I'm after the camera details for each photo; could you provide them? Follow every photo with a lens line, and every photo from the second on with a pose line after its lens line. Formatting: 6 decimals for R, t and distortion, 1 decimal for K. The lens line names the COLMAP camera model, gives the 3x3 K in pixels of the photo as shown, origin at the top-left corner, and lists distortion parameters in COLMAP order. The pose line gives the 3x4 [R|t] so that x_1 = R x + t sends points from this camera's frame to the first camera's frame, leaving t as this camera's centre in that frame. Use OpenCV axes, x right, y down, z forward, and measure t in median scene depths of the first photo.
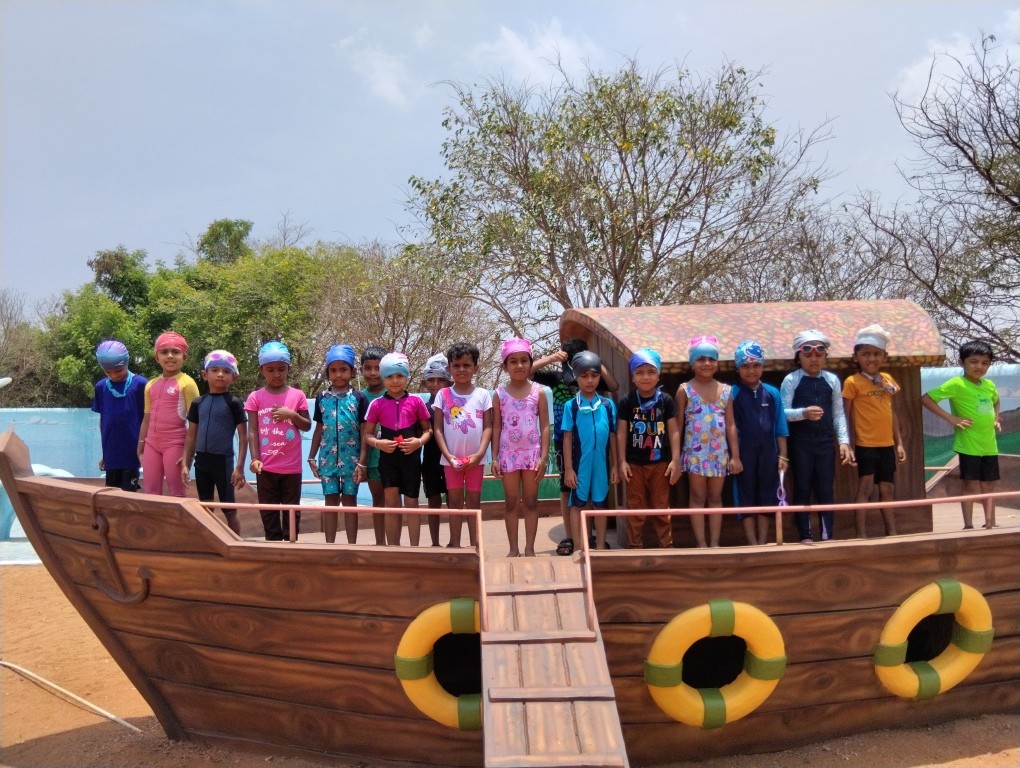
lens RADIAL K [[792.9, 0, 510.0], [0, 792.9, 384.0], [0, 0, 1]] dist [0.007528, -0.005951]
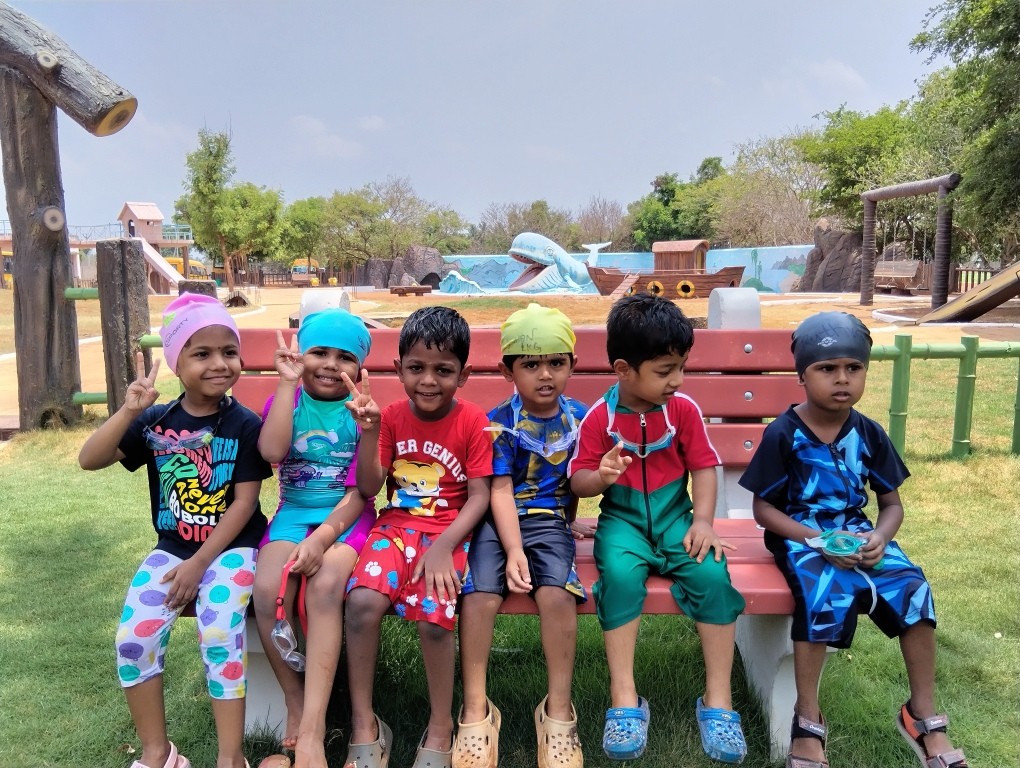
lens RADIAL K [[792.9, 0, 510.0], [0, 792.9, 384.0], [0, 0, 1]] dist [0.007528, -0.005951]
pose [[0.737160, 0.111833, -0.666399, 0.664302], [0.025278, 0.980955, 0.192583, -0.044724], [0.675245, -0.158809, 0.720294, -0.864247]]
